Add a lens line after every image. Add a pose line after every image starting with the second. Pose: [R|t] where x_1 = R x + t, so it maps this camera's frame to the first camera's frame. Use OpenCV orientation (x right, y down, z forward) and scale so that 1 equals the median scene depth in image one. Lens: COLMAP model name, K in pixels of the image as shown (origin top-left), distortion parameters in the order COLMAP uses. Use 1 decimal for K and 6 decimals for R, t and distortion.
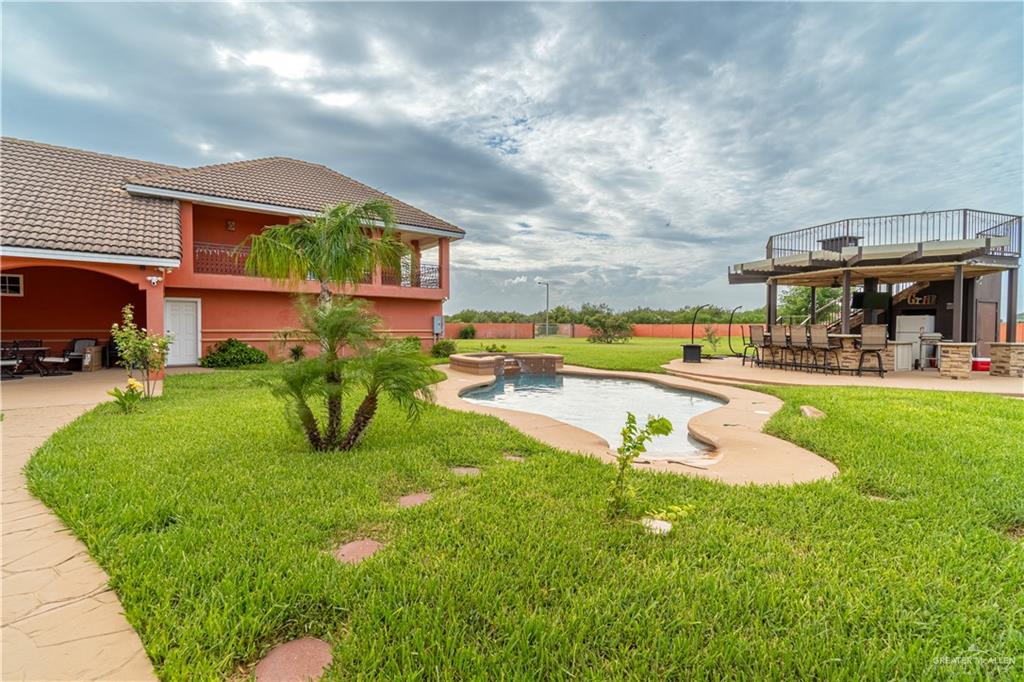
lens RADIAL K [[435.0, 0, 507.2], [0, 435.0, 335.1], [0, 0, 1]] dist [0.000462, 0.000101]
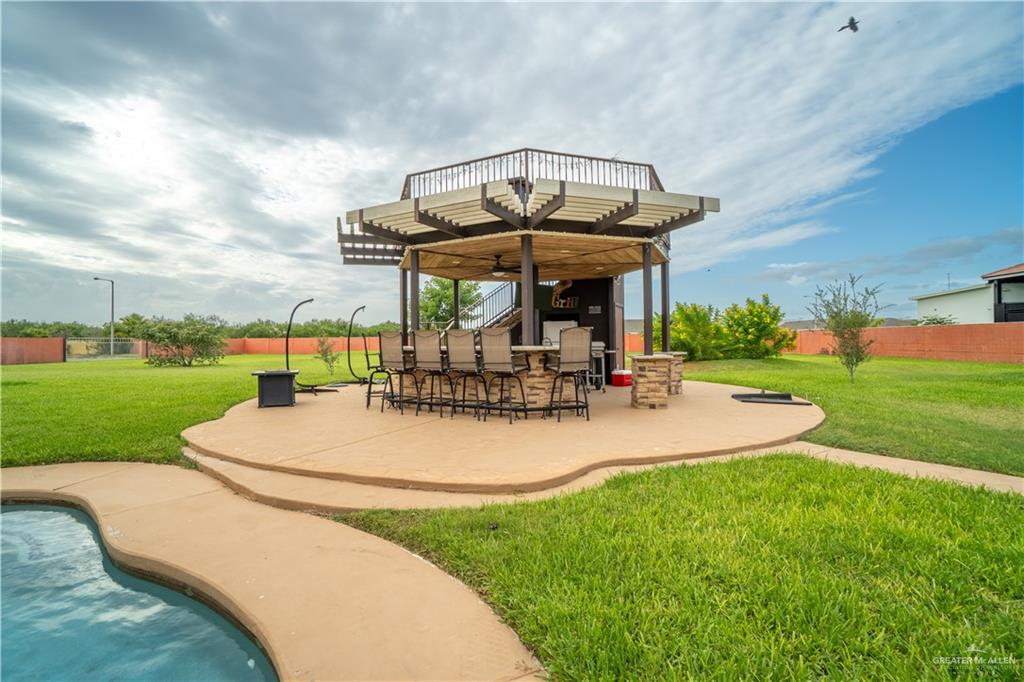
lens RADIAL K [[465.5, 0, 510.1], [0, 465.5, 339.4], [0, 0, 1]] dist [-0.023230, 0.001292]
pose [[0.704035, -0.007902, 0.710121, 0.278090], [0.024599, 0.999609, -0.013265, -0.002161], [-0.709739, 0.026807, 0.703955, 0.501951]]
